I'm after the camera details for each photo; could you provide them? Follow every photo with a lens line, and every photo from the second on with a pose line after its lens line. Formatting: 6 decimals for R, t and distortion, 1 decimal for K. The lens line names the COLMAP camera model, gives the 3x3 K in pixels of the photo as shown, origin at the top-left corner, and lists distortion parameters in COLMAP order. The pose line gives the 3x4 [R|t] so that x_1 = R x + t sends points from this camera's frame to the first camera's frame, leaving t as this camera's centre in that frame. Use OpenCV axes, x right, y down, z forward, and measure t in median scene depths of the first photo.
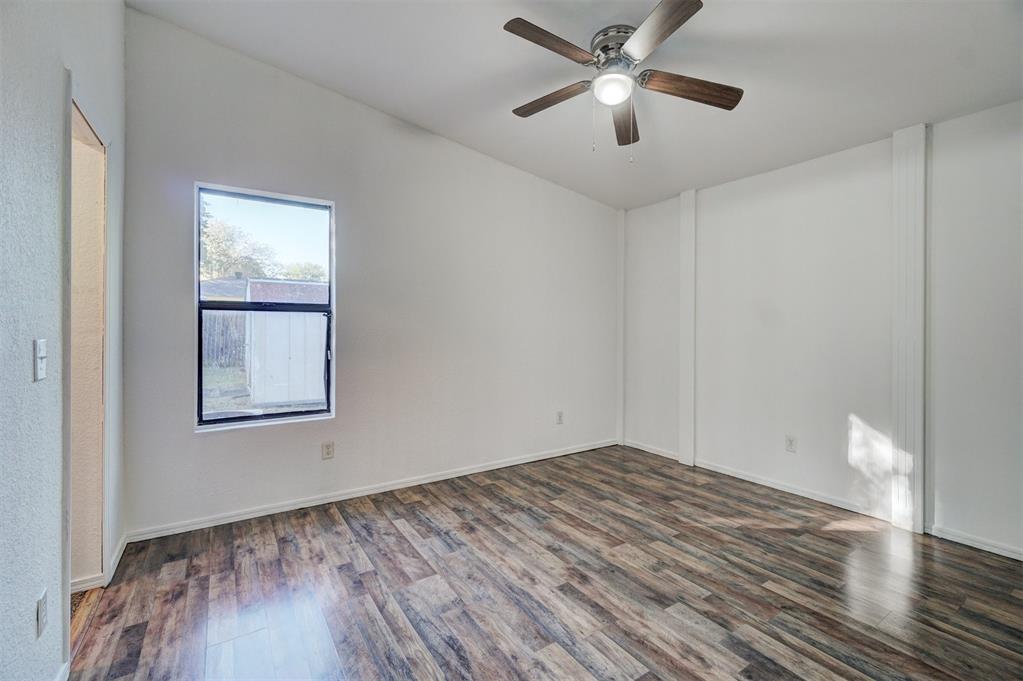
lens RADIAL K [[450.6, 0, 510.5], [0, 450.6, 329.4], [0, 0, 1]] dist [0.000259, 0.001183]
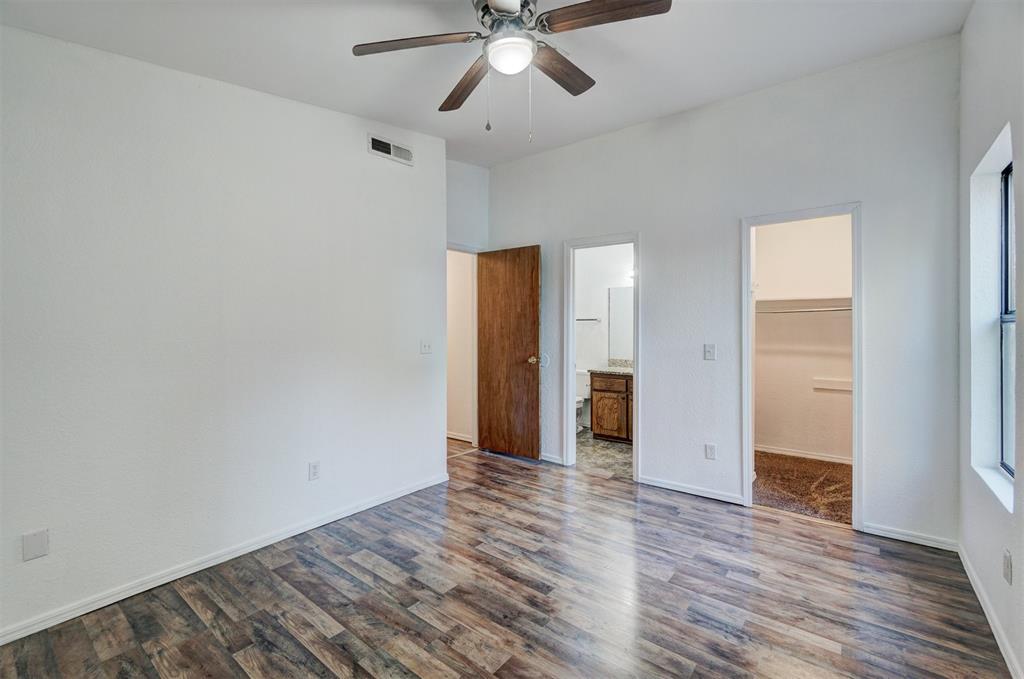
lens RADIAL K [[443.2, 0, 508.9], [0, 443.2, 340.4], [0, 0, 1]] dist [-0.003415, 0.004889]
pose [[-0.951190, 0.000486, -0.308604, 0.453688], [-0.007888, 0.999634, 0.025885, -0.029007], [0.308504, 0.027056, -0.950838, 1.684457]]
